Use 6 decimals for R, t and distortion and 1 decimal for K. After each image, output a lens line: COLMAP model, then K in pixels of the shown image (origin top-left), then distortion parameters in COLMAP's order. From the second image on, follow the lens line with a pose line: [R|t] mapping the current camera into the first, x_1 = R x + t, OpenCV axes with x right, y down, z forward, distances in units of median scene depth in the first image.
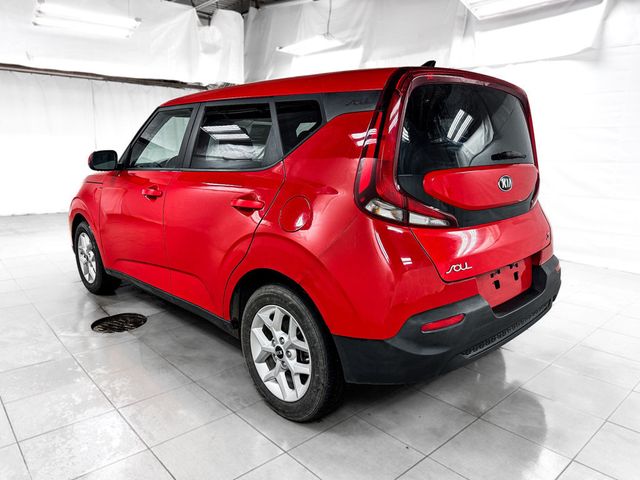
lens RADIAL K [[456.4, 0, 320.0], [0, 456.4, 240.0], [0, 0, 1]] dist [-0.009555, -0.008088]
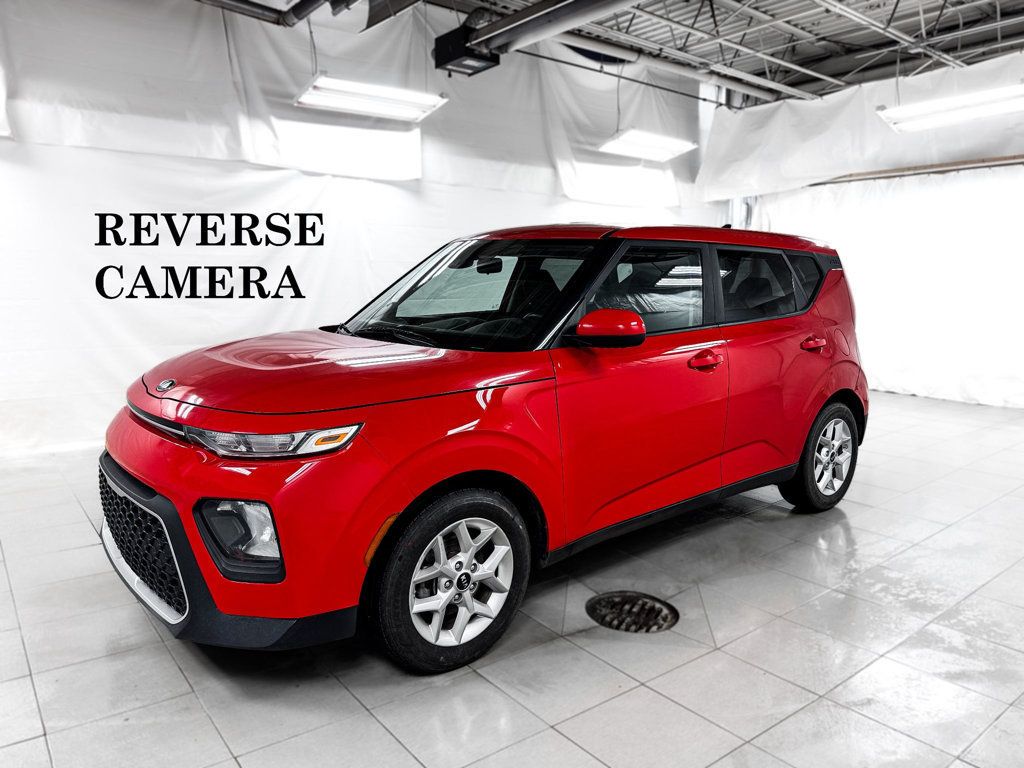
lens RADIAL K [[730.3, 0, 512.0], [0, 730.3, 384.0], [0, 0, 1]] dist [-0.009555, -0.008088]
pose [[0.062511, -0.145428, 0.987392, -1.461304], [0.187348, 0.973450, 0.131513, -0.263017], [-0.980303, 0.176765, 0.088097, 1.153351]]
